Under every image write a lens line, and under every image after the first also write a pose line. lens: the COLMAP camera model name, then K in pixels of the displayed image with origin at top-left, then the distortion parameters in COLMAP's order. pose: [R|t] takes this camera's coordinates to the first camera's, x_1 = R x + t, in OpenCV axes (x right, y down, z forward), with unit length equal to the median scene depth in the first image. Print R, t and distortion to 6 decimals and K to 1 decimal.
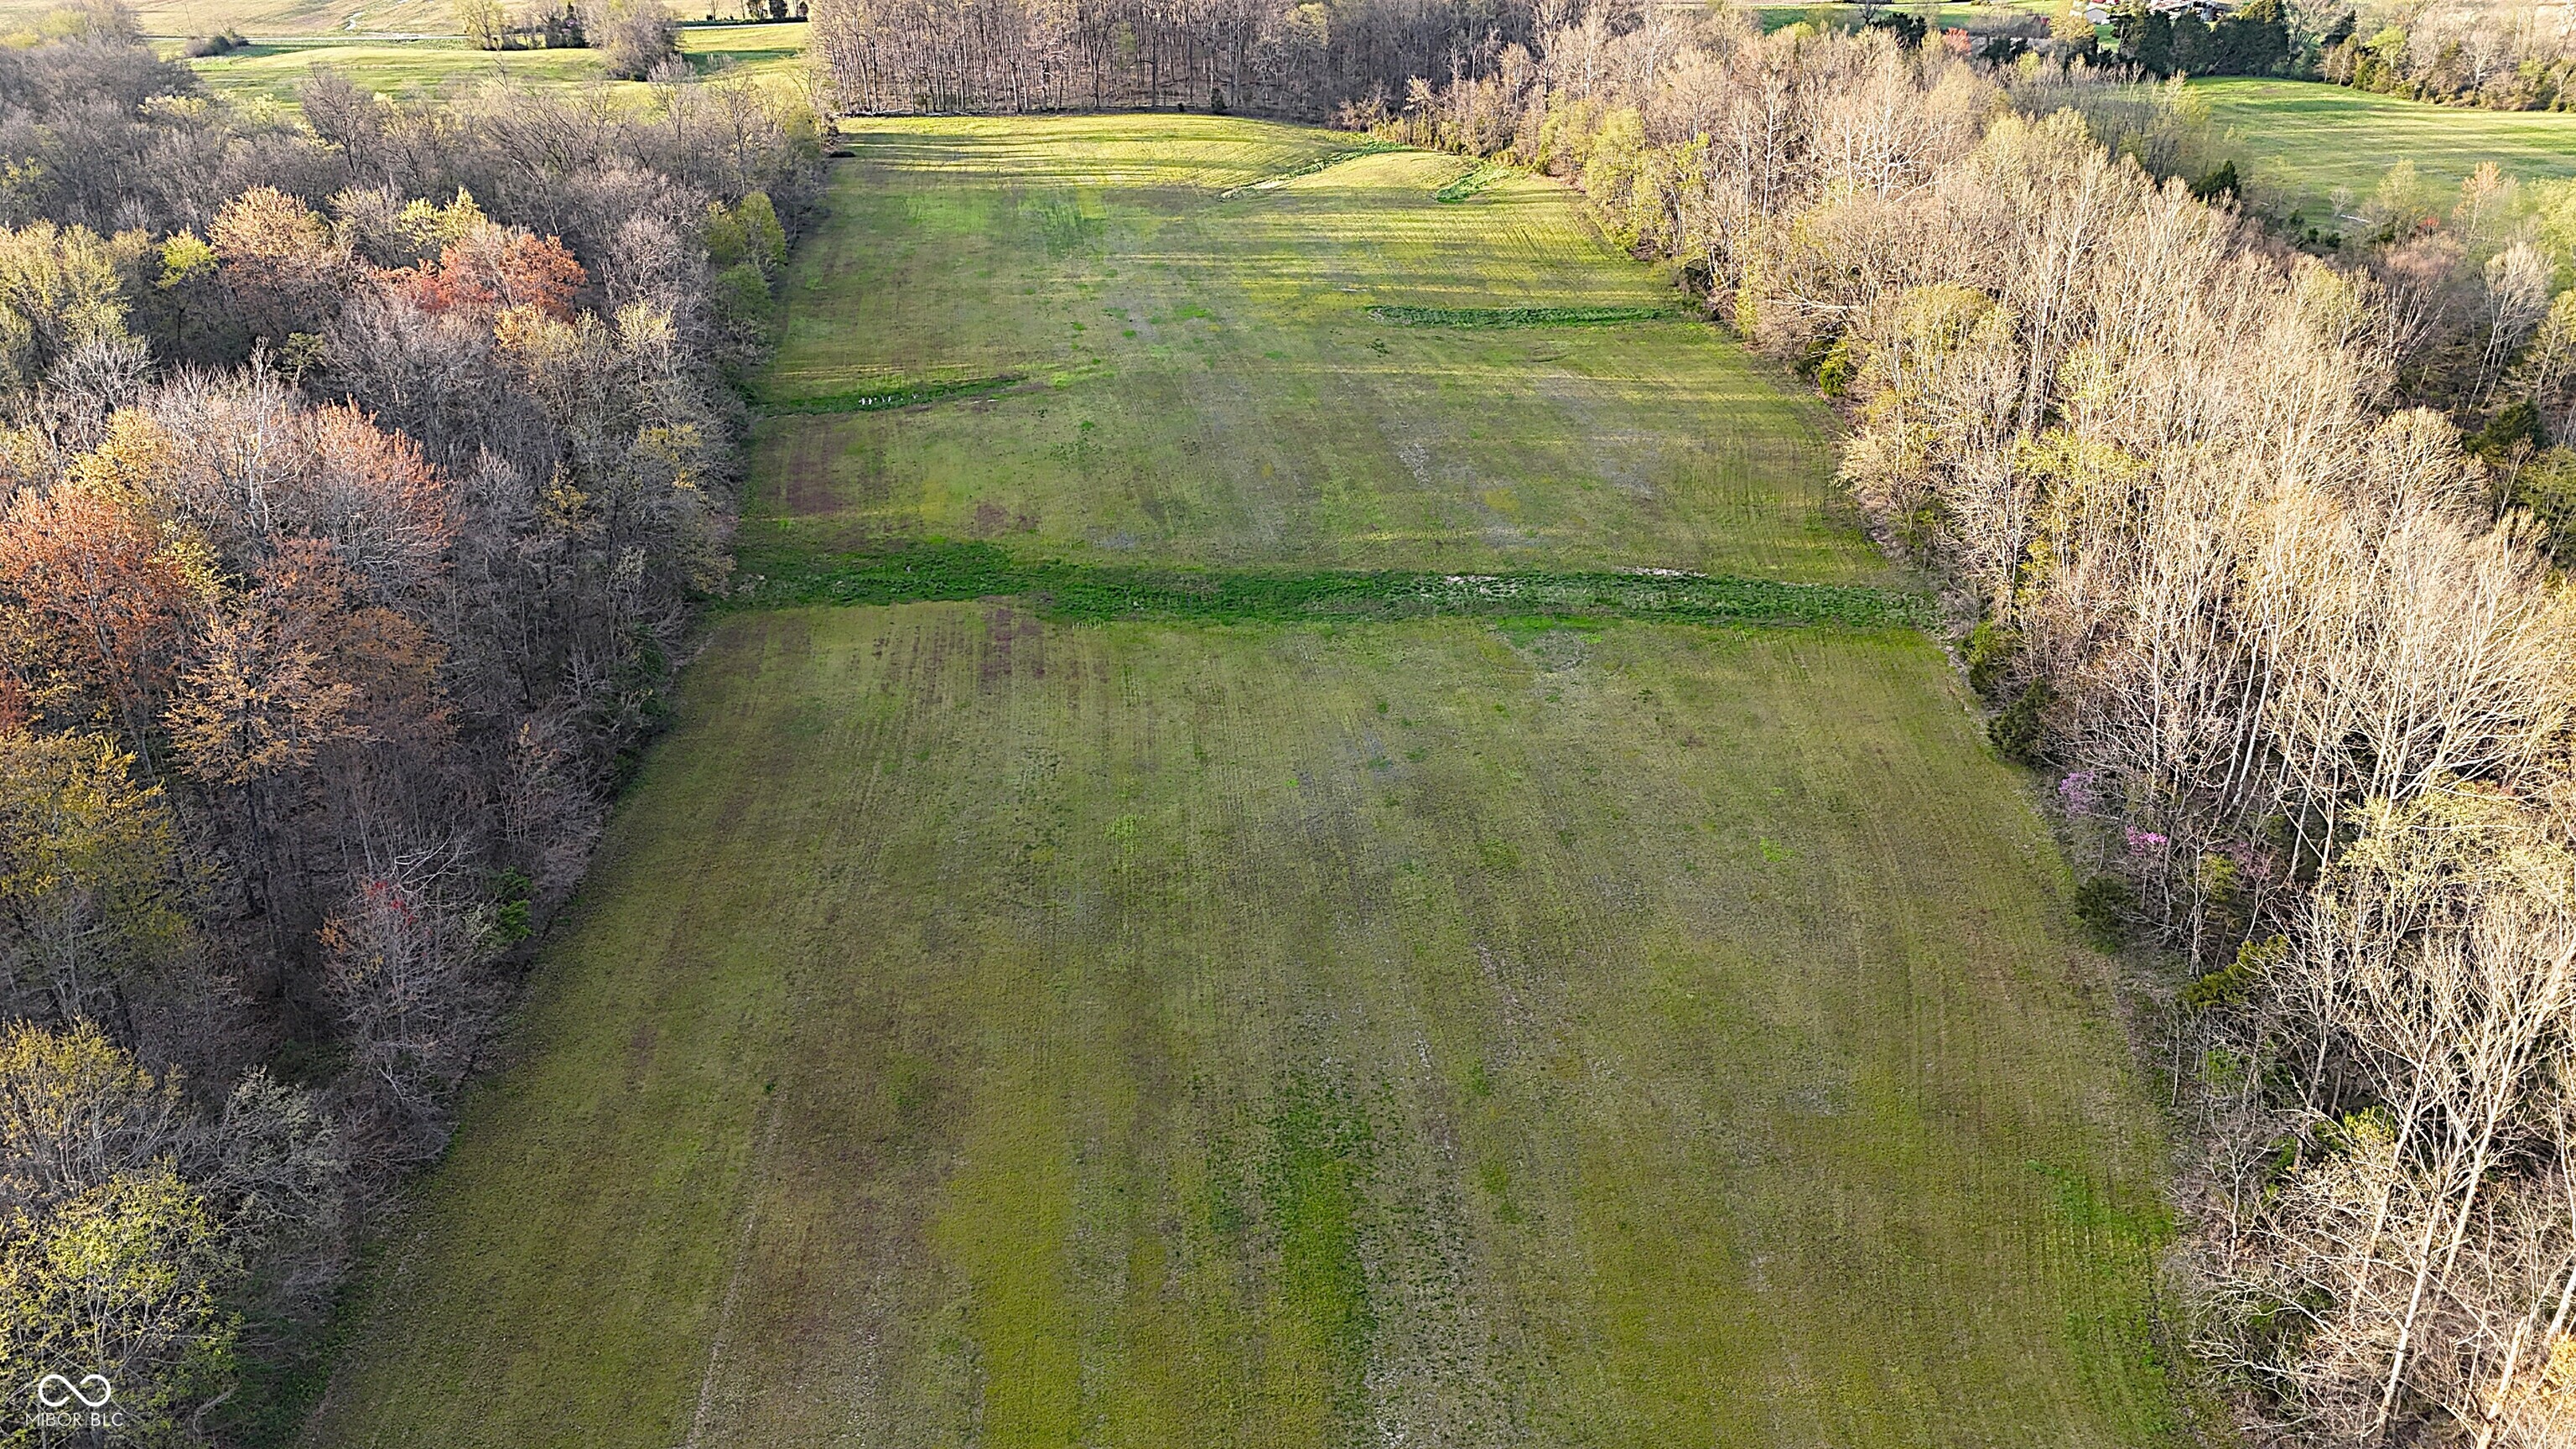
lens RADIAL K [[1889.1, 0, 1287.2], [0, 1889.1, 726.1], [0, 0, 1]] dist [0.087721, -0.080111]
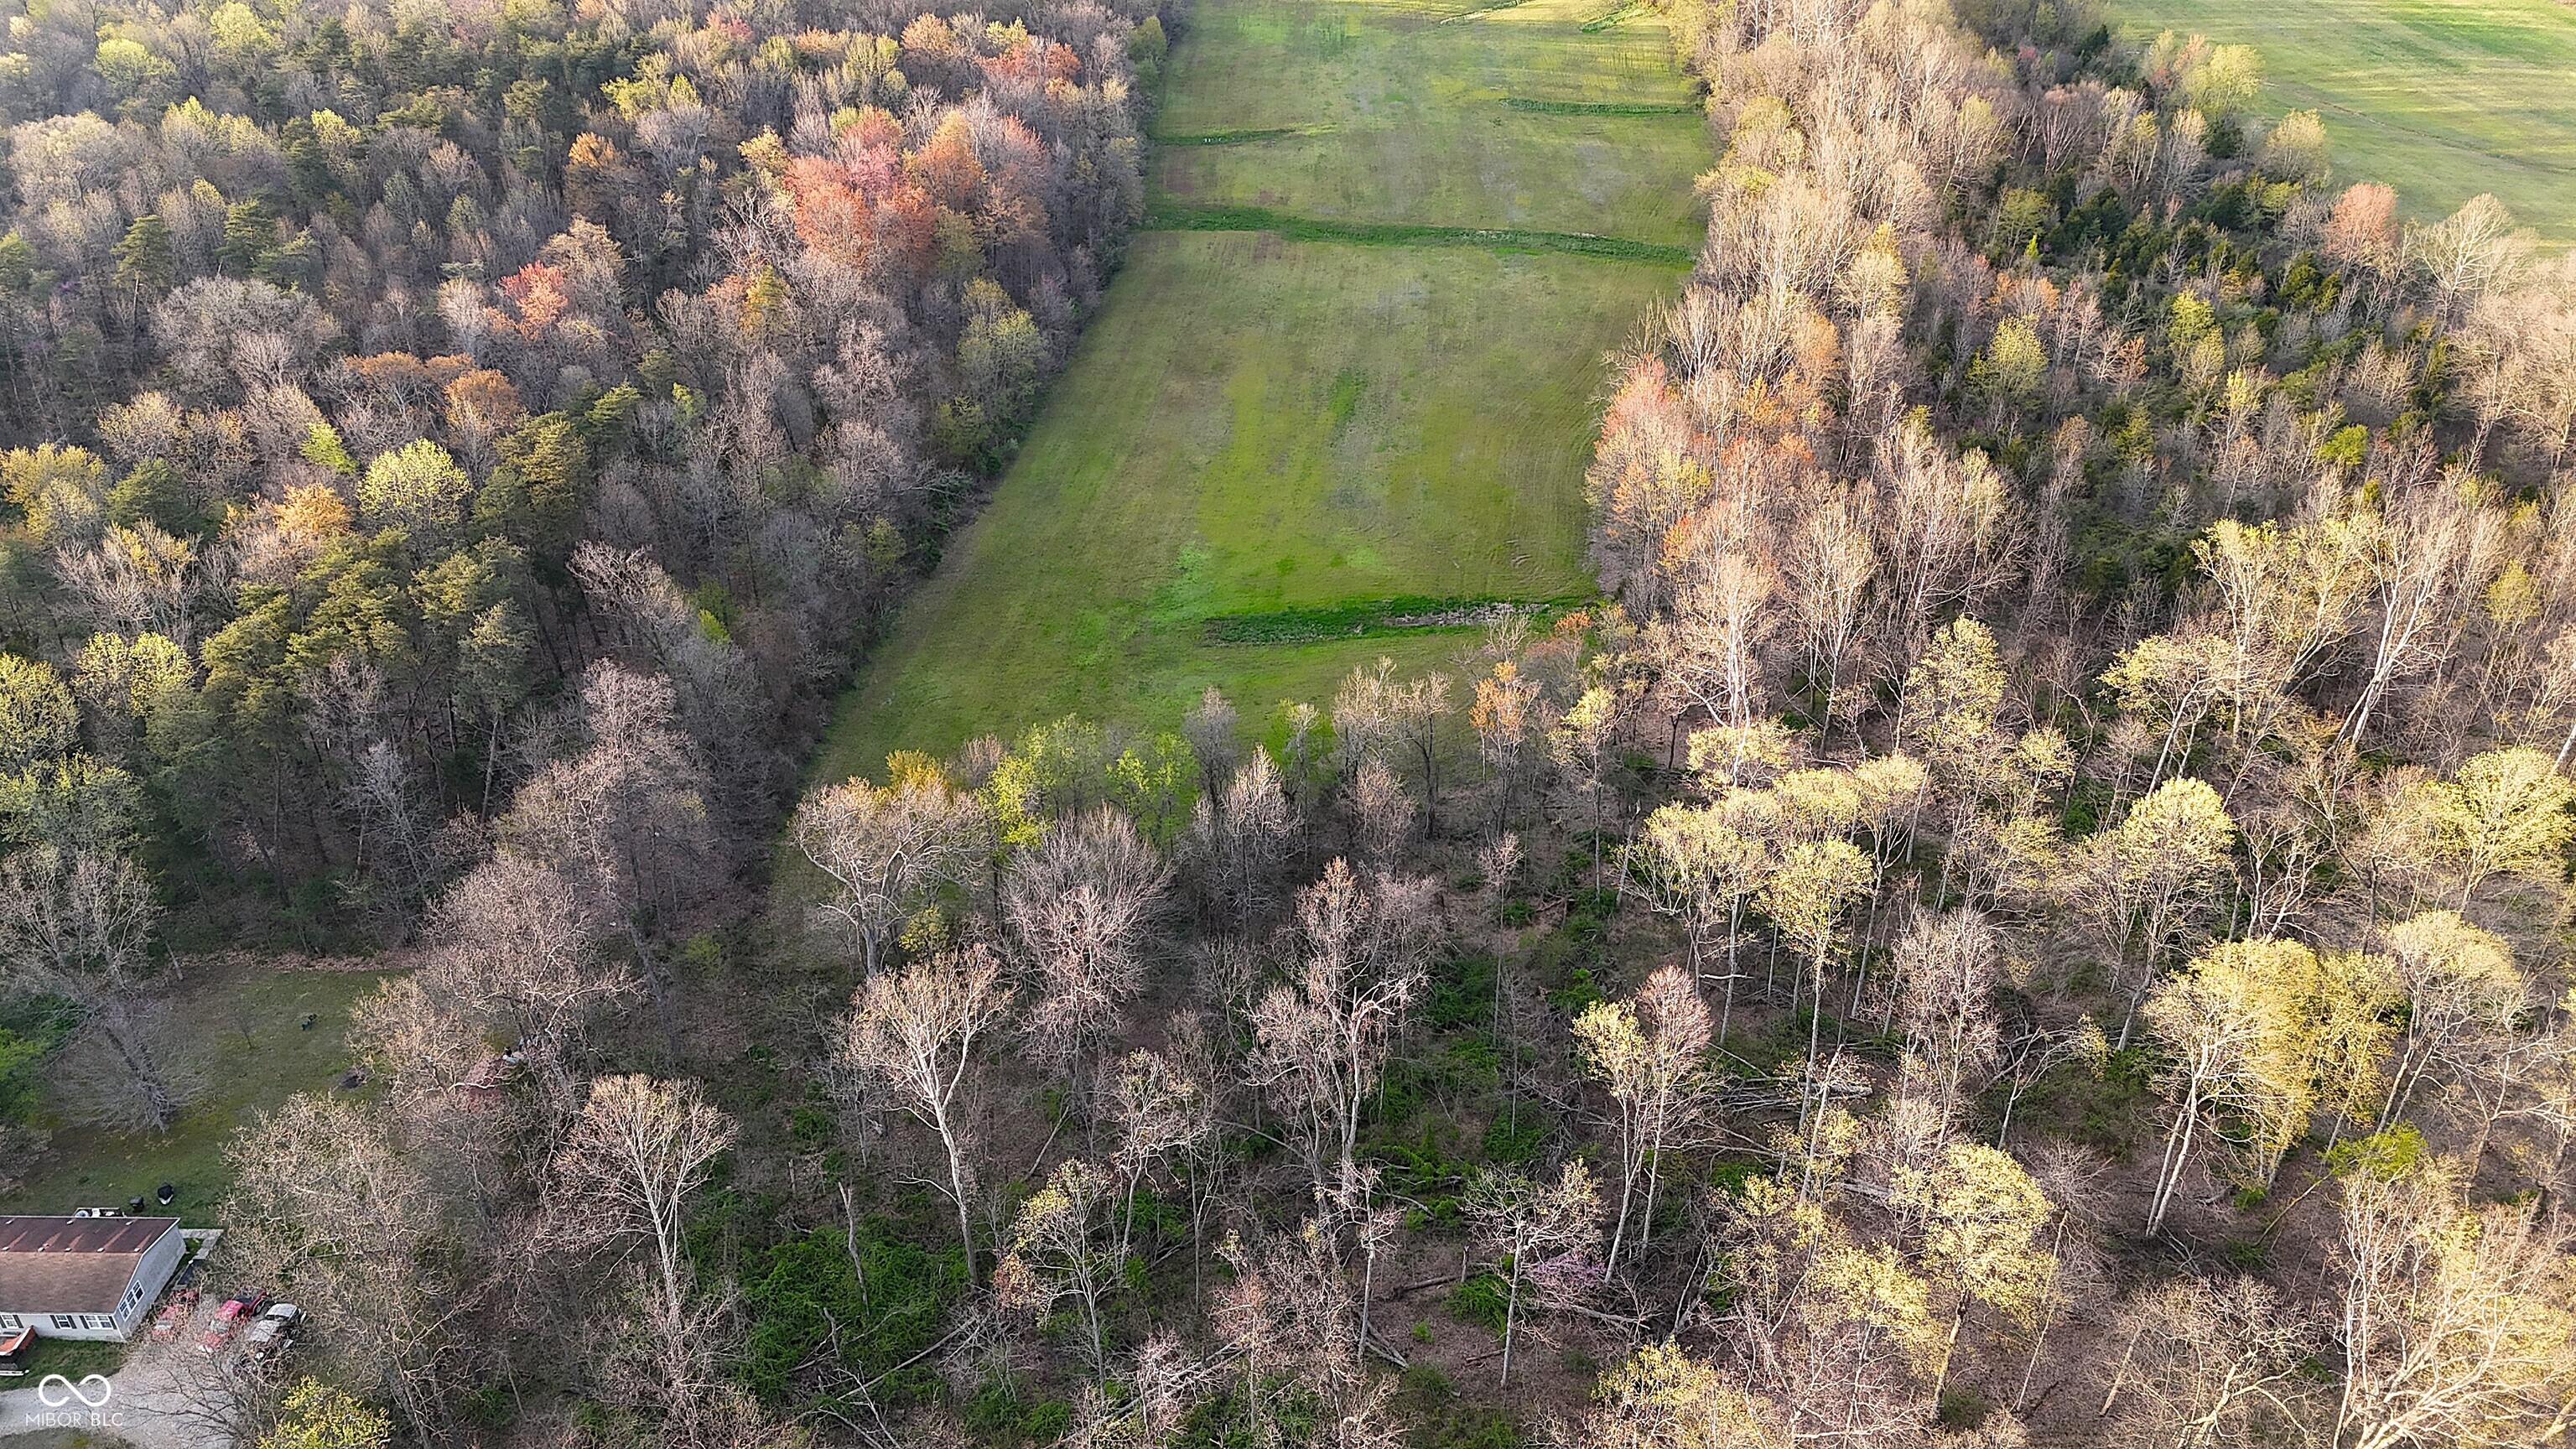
lens RADIAL K [[1889.1, 0, 1292.9], [0, 1889.1, 738.3], [0, 0, 1]] dist [0.087721, -0.080111]
pose [[0.986113, 0.088429, -0.140576, 0.217015], [-0.073725, 0.991568, 0.106575, 0.255321], [0.148815, -0.094731, 0.984317, -1.090646]]
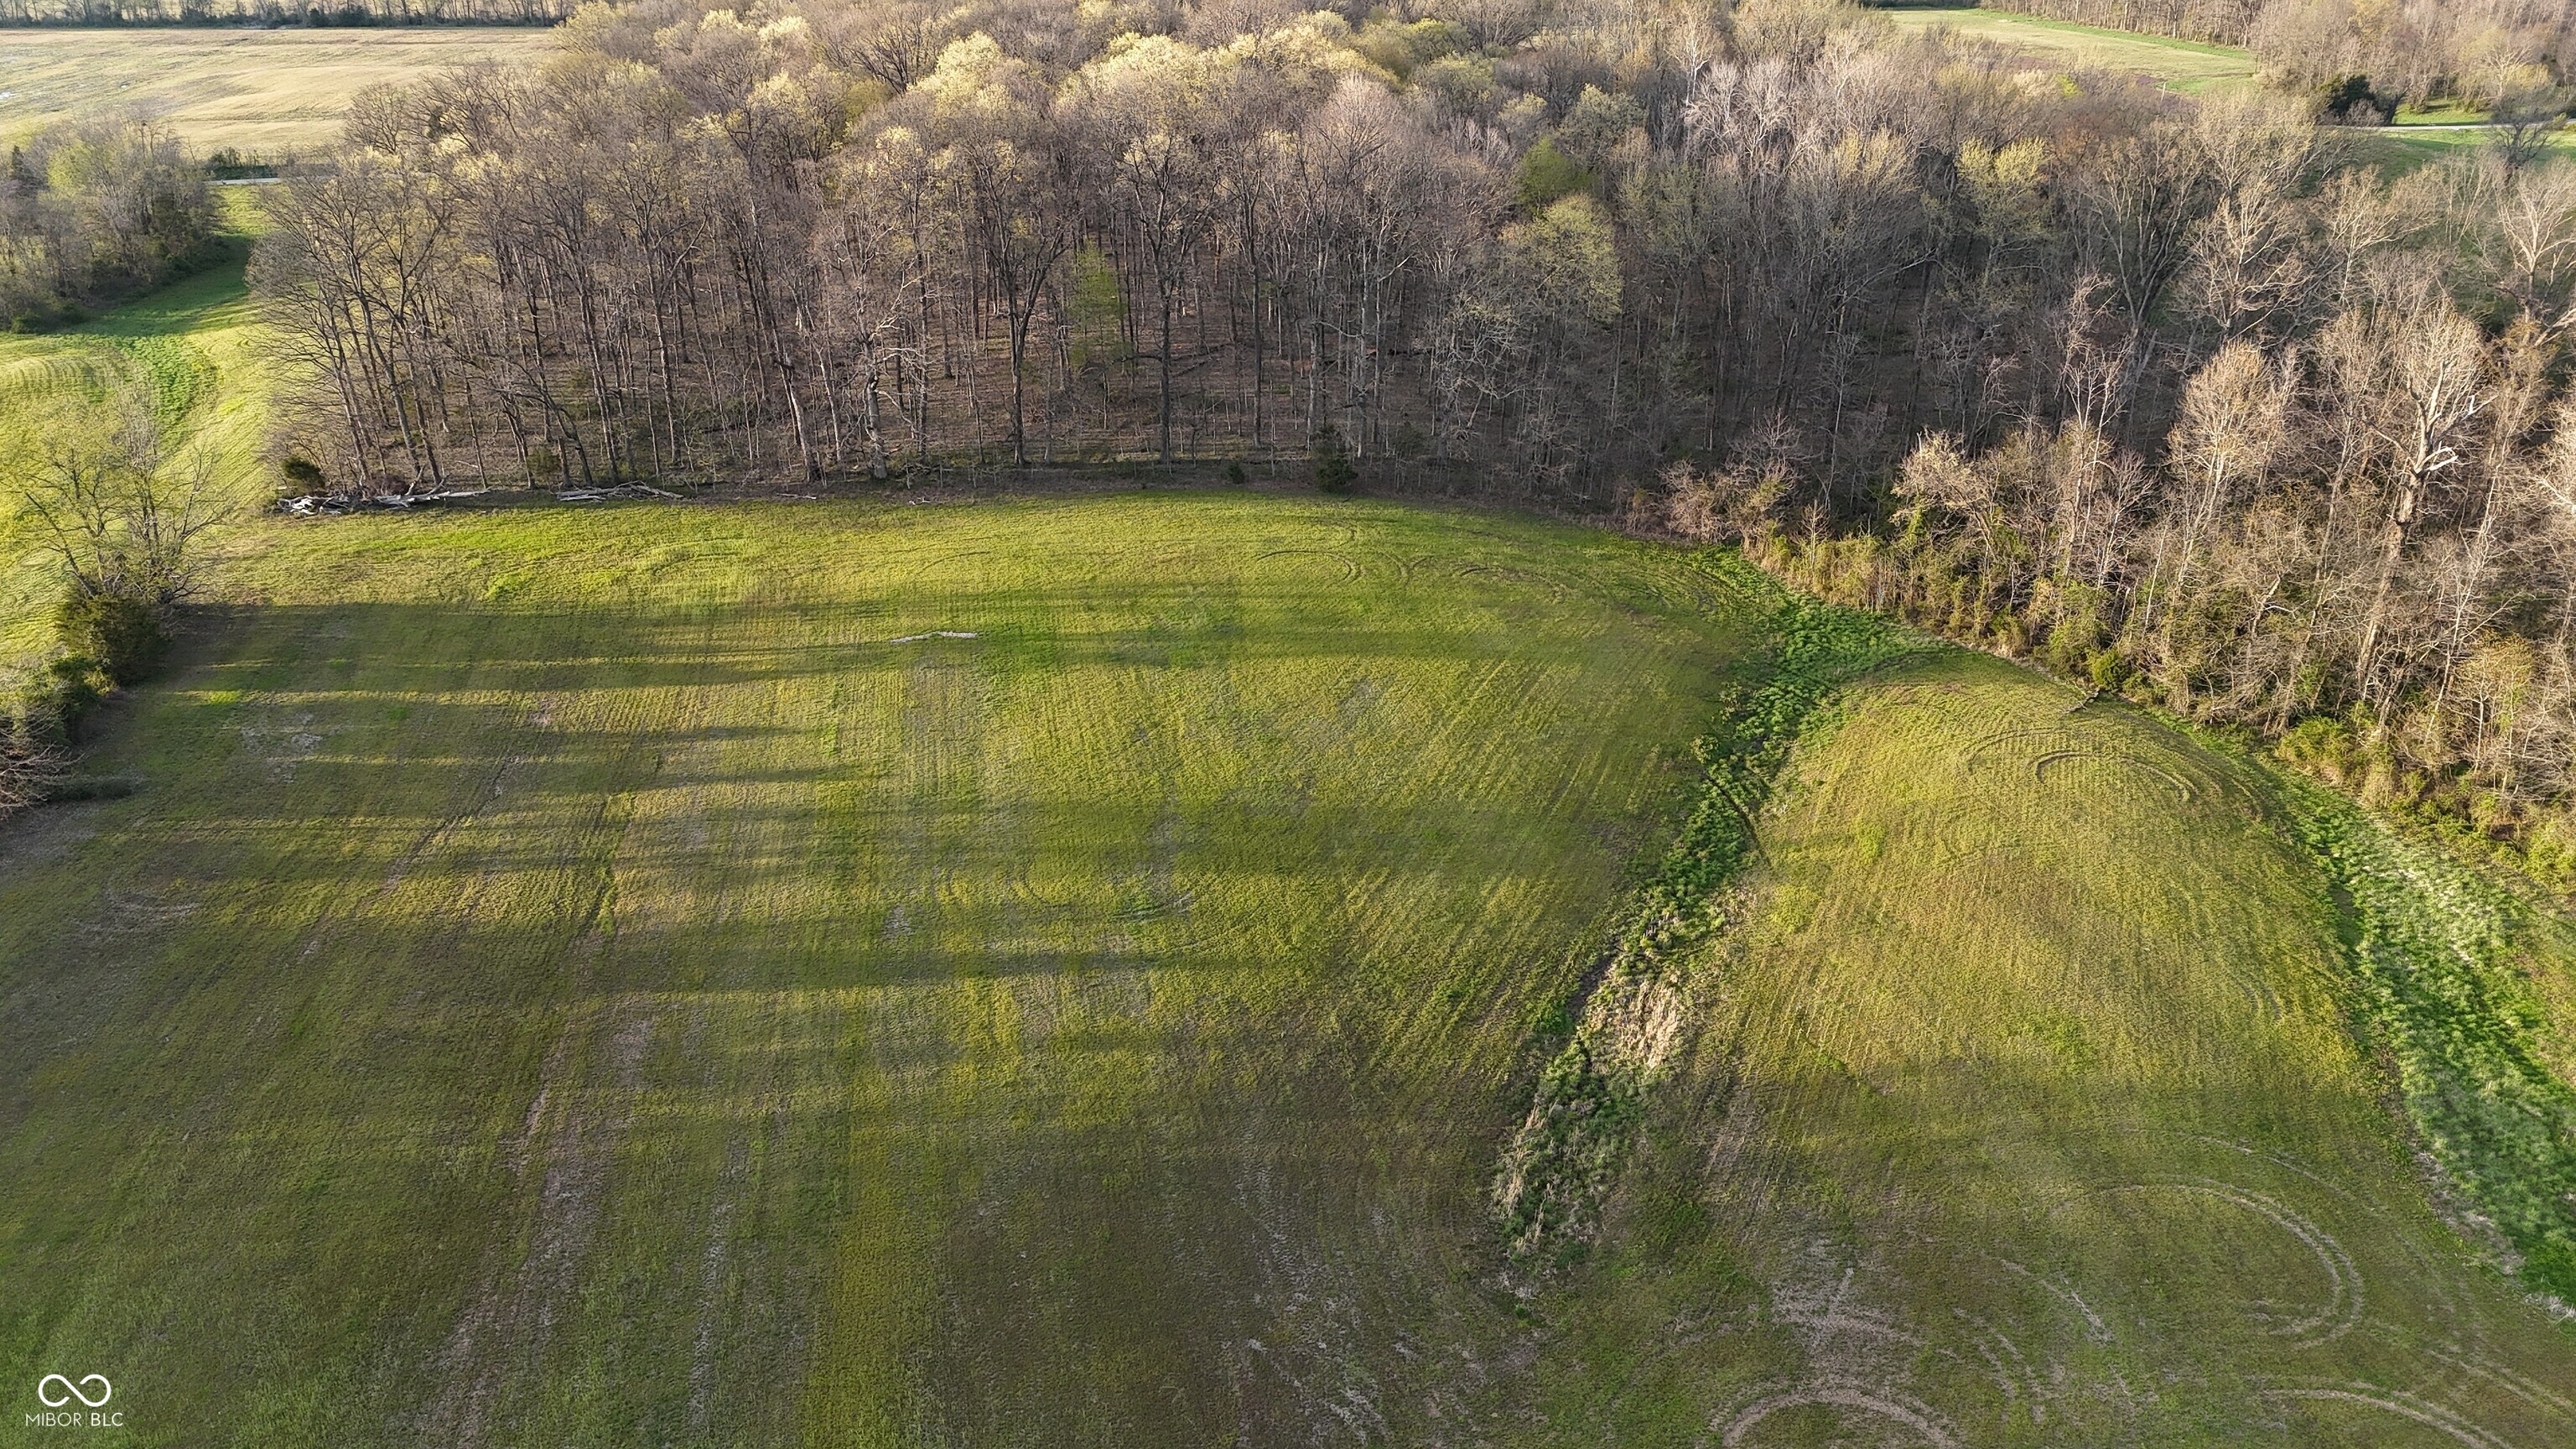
lens RADIAL K [[1889.1, 0, 1277.6], [0, 1889.1, 730.1], [0, 0, 1]] dist [0.087721, -0.080111]
pose [[0.999988, 0.003976, 0.002886, -0.116252], [-0.003889, 0.999555, -0.029564, -0.627745], [-0.003002, 0.029553, 0.999559, 1.488156]]
